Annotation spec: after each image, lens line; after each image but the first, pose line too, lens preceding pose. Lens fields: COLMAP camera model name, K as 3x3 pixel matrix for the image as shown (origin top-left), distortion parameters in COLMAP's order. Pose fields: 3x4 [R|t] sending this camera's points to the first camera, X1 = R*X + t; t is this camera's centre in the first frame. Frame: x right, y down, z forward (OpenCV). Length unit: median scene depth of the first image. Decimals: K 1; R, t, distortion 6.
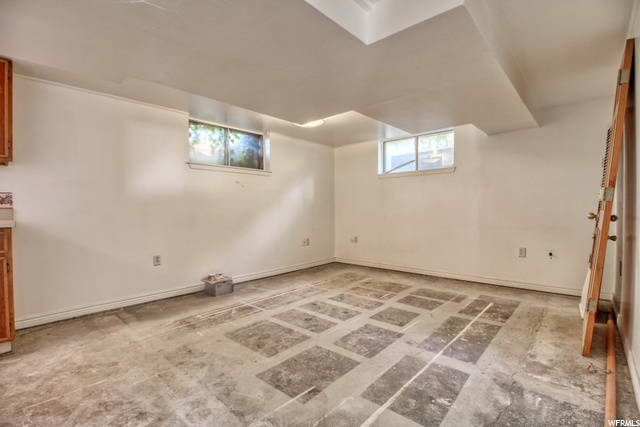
lens RADIAL K [[299.4, 0, 320.0], [0, 299.4, 213.5], [0, 0, 1]] dist [-0.004109, -0.000550]
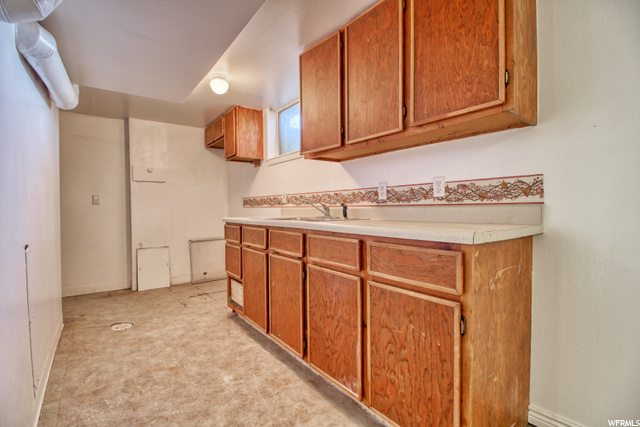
lens RADIAL K [[299.4, 0, 320.0], [0, 299.4, 213.5], [0, 0, 1]] dist [-0.004109, -0.000550]
pose [[-0.178347, 0.022726, -0.983705, -0.440238], [-0.005839, 0.999691, 0.024153, -0.009901], [0.983950, 0.010051, -0.178159, 0.711065]]
